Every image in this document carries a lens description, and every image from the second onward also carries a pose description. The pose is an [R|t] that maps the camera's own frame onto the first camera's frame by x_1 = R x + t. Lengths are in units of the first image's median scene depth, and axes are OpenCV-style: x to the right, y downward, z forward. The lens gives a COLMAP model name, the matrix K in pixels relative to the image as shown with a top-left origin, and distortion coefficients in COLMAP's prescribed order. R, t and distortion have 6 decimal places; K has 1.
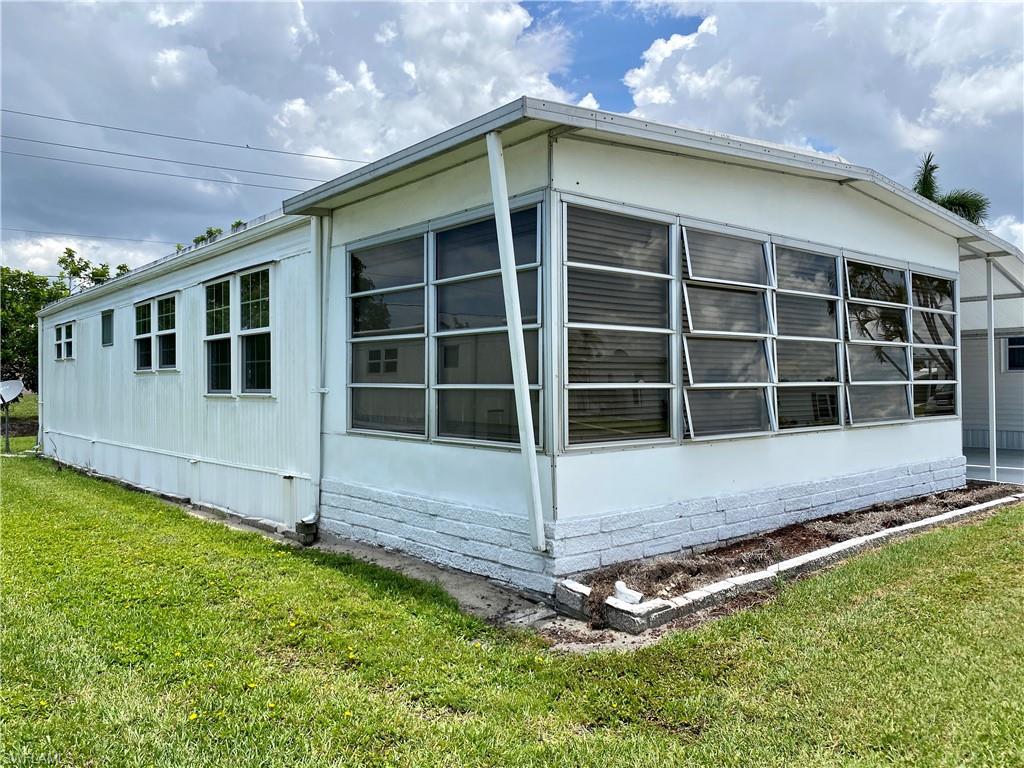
lens RADIAL K [[795.5, 0, 512.0], [0, 795.5, 384.0], [0, 0, 1]] dist [0.003738, -0.002496]
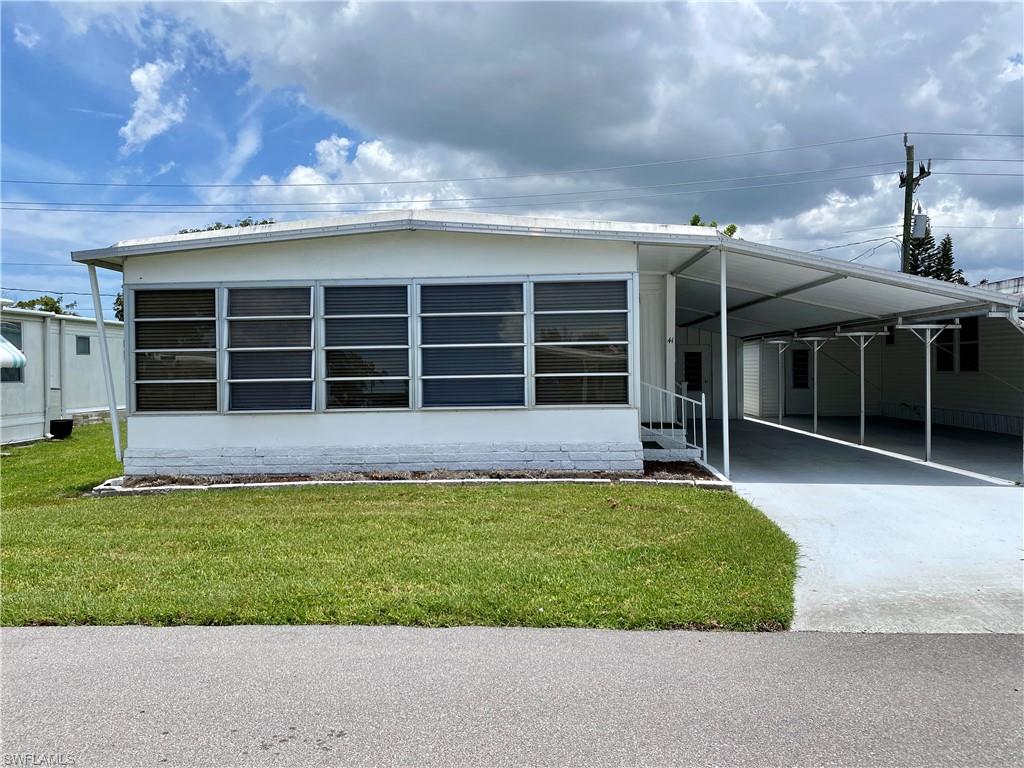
lens RADIAL K [[795.5, 0, 512.0], [0, 795.5, 384.0], [0, 0, 1]] dist [0.003738, -0.002496]
pose [[0.737333, -0.003275, -0.675522, 1.859369], [0.010189, 0.999928, 0.006274, 0.004312], [0.675453, -0.011509, 0.737313, 0.142875]]
